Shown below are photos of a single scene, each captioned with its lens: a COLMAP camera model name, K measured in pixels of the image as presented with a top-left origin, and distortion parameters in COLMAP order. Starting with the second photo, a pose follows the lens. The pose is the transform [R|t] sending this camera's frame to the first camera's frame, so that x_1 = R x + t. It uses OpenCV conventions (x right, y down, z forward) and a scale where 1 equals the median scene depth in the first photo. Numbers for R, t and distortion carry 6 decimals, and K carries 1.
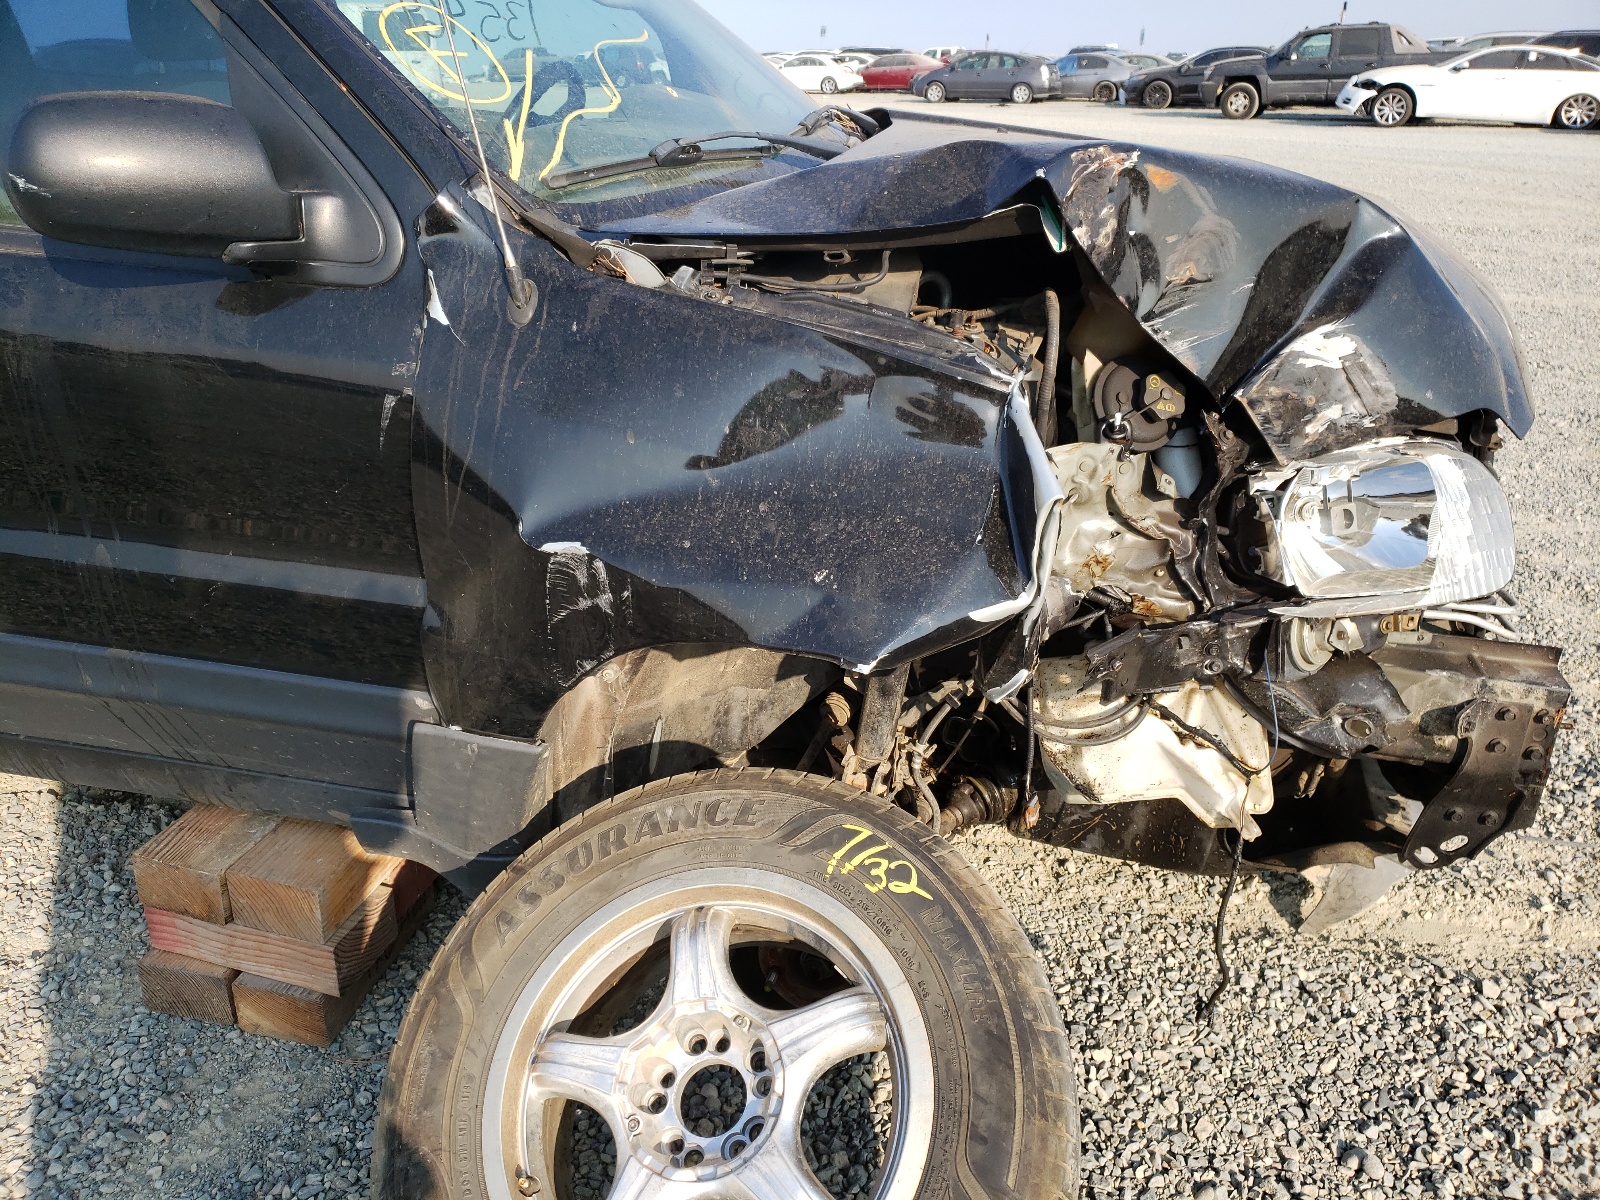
lens RADIAL K [[1221.8, 0, 808.8], [0, 1221.8, 622.6], [0, 0, 1]] dist [-0.004910, 0.008269]
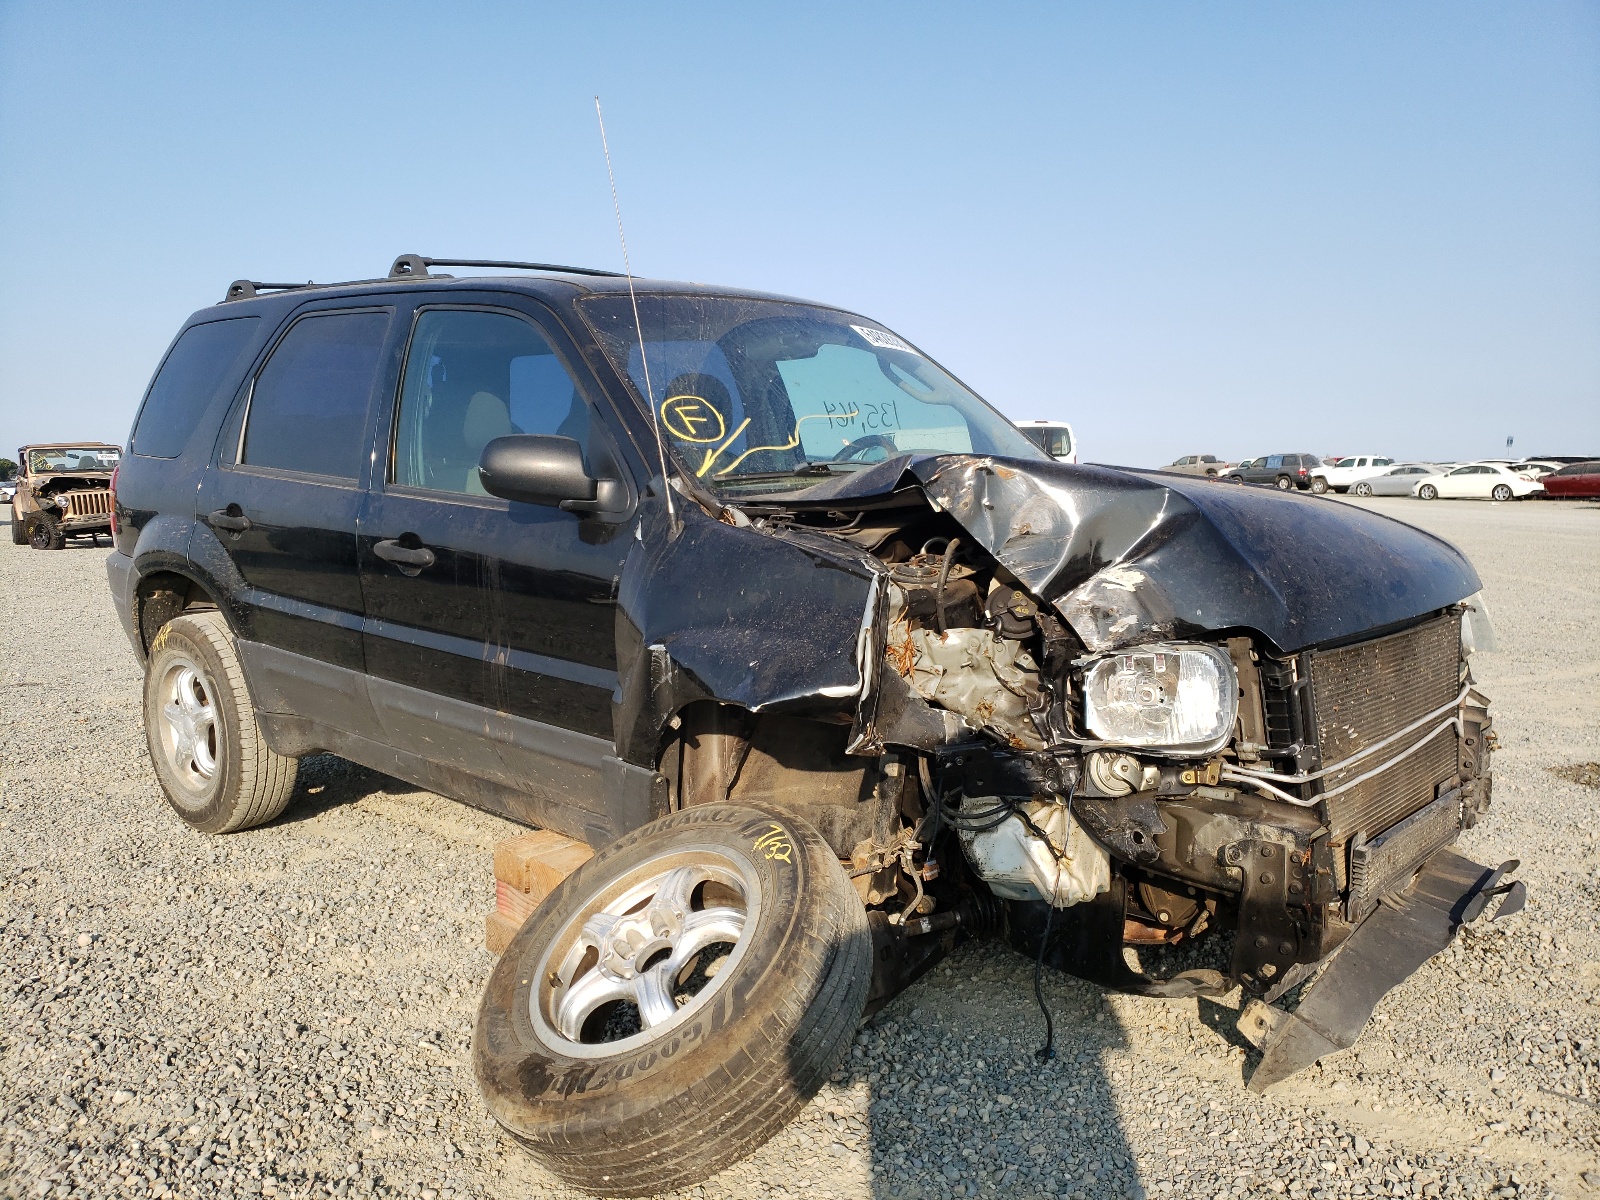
lens RADIAL K [[1221.8, 0, 807.9], [0, 1221.8, 602.5], [0, 0, 1]] dist [-0.004910, 0.008269]
pose [[0.873388, 0.049444, -0.484510, 0.822597], [-0.201046, 0.942716, -0.266207, 0.295567], [0.443593, 0.329911, 0.833297, -0.455899]]
